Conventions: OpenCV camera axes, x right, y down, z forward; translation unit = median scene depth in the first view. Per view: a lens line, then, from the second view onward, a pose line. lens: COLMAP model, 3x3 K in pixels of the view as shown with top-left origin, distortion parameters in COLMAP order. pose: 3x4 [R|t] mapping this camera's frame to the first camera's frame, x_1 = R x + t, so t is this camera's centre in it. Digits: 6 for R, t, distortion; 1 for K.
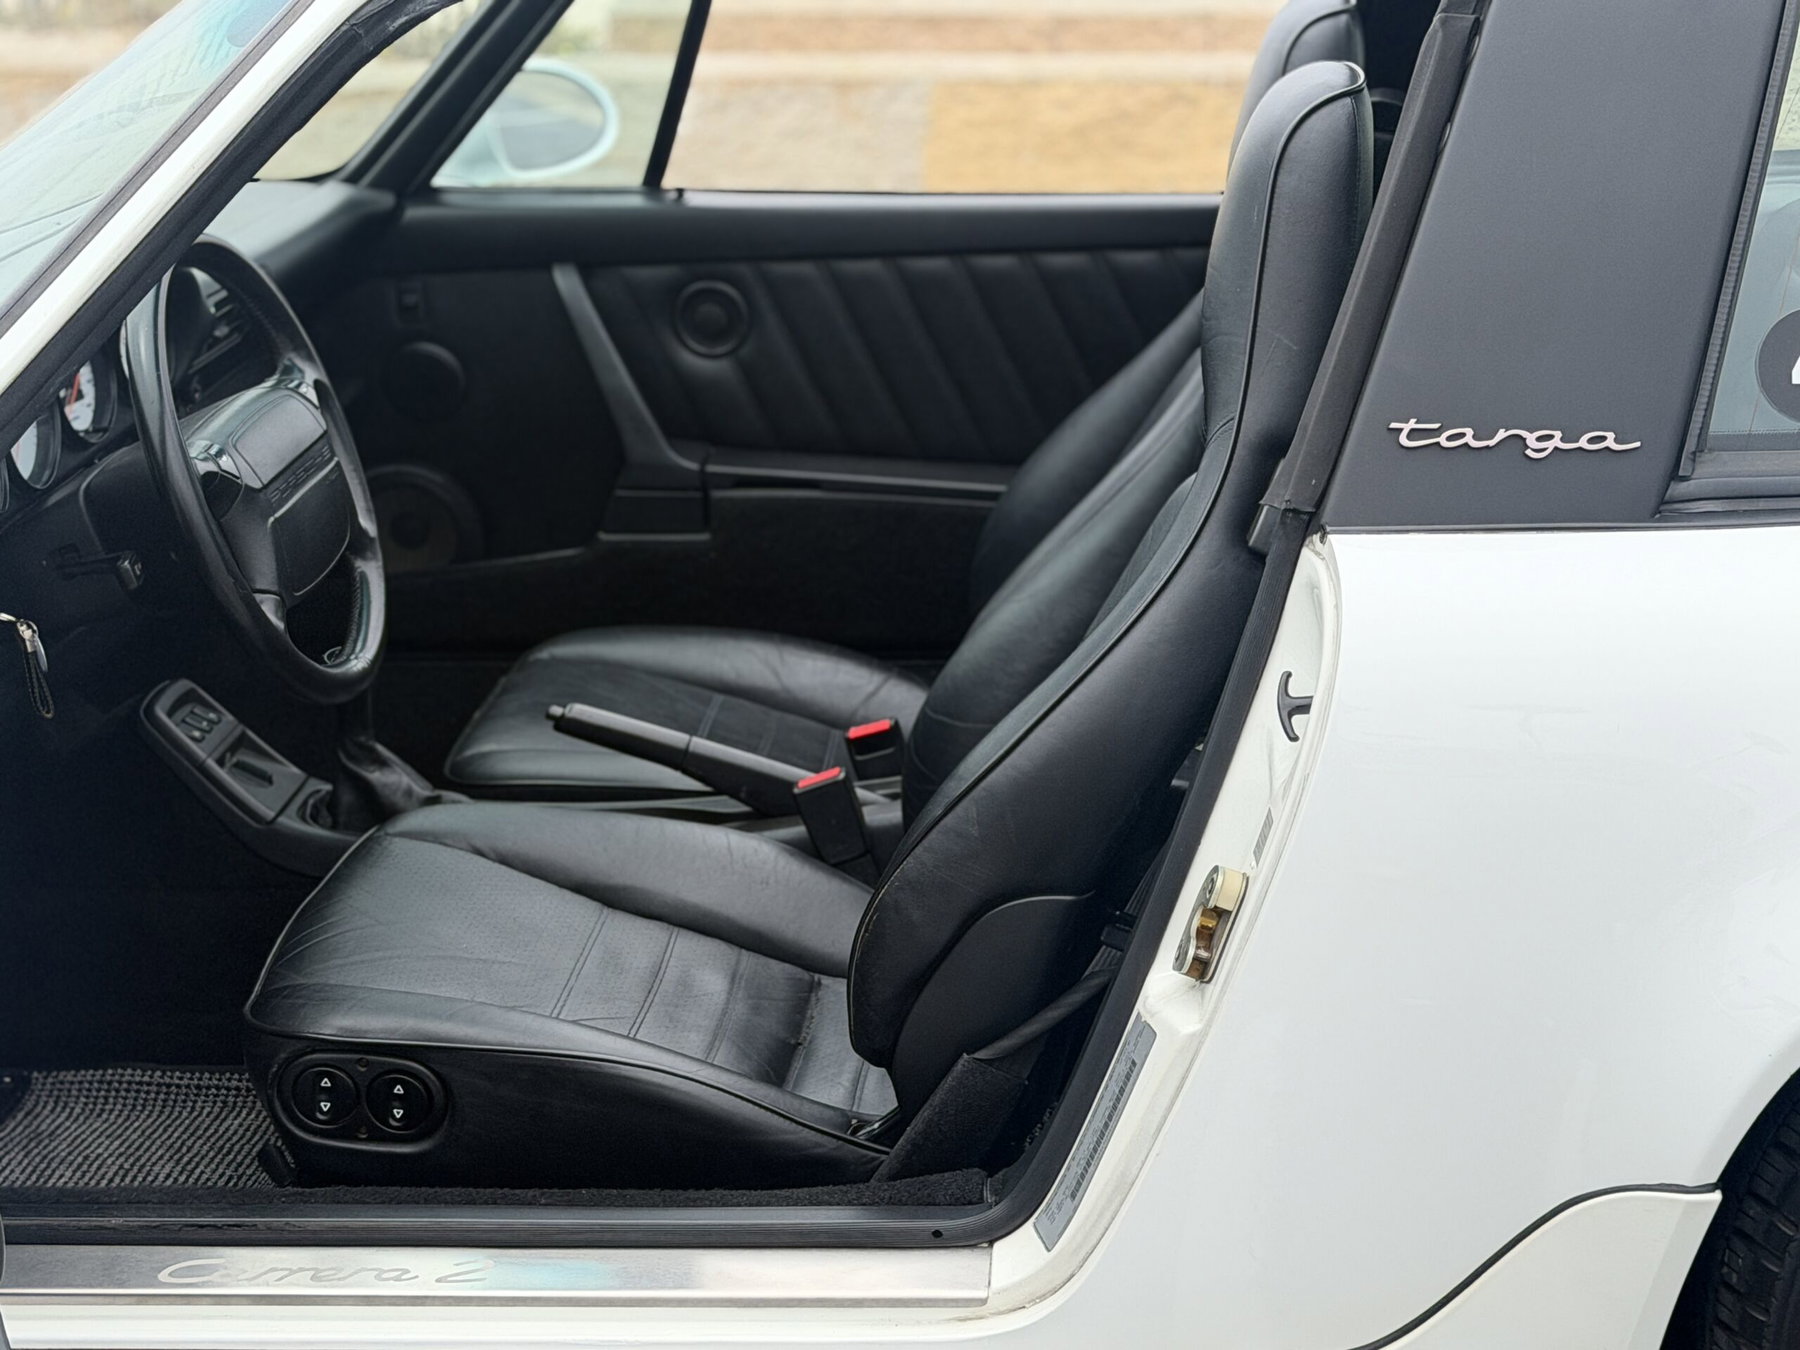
lens RADIAL K [[3569.0, 0, 900.0], [0, 3569.0, 675.0], [0, 0, 1]] dist [0.126449, 0.110273]
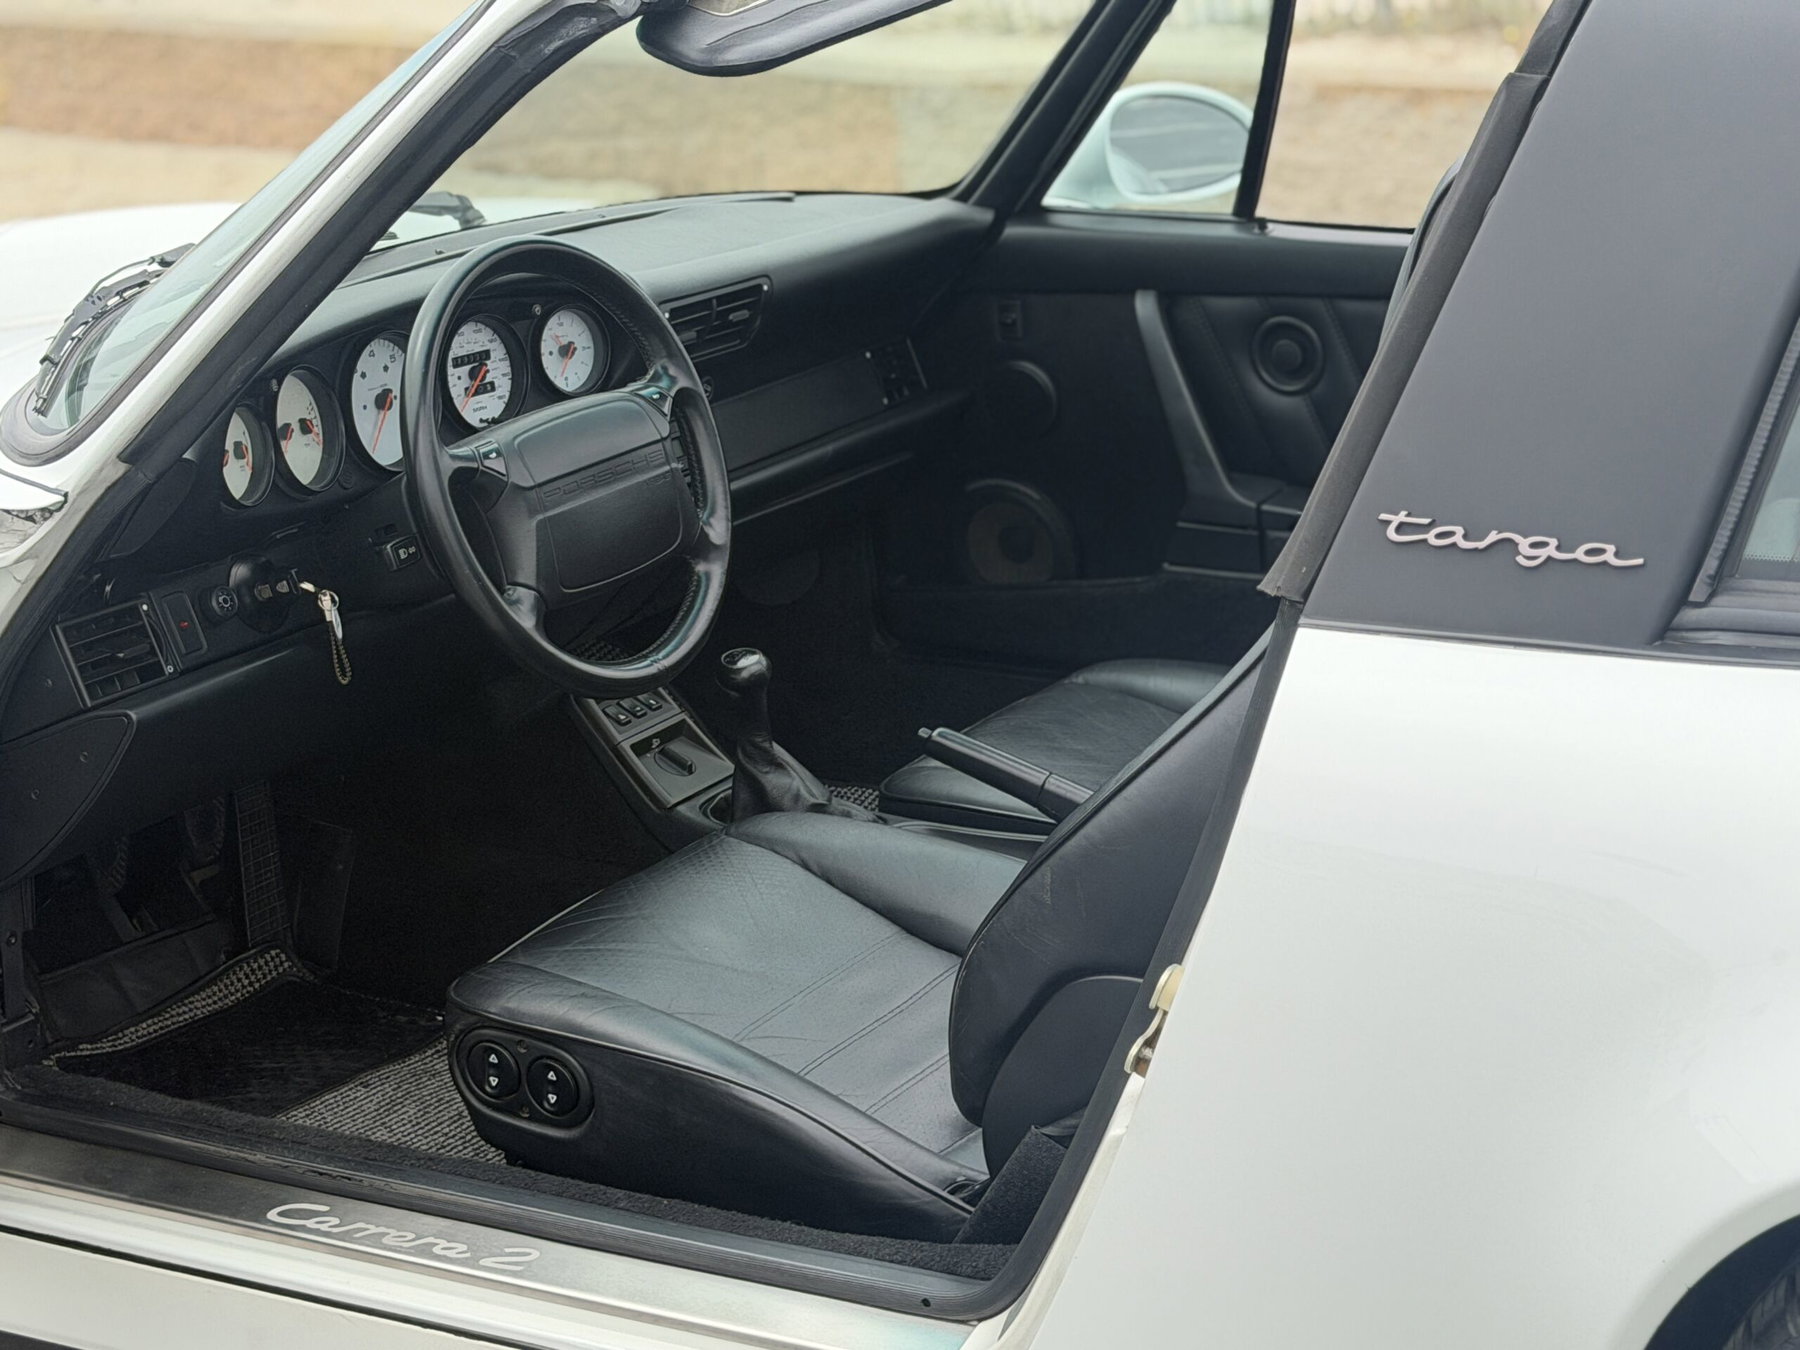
lens RADIAL K [[3569.0, 0, 900.0], [0, 3569.0, 675.0], [0, 0, 1]] dist [0.126449, 0.110273]
pose [[0.905110, 0.104118, -0.412232, 0.363741], [-0.104241, 0.994303, 0.022258, -0.032617], [0.412201, 0.022826, 0.910807, 0.098273]]
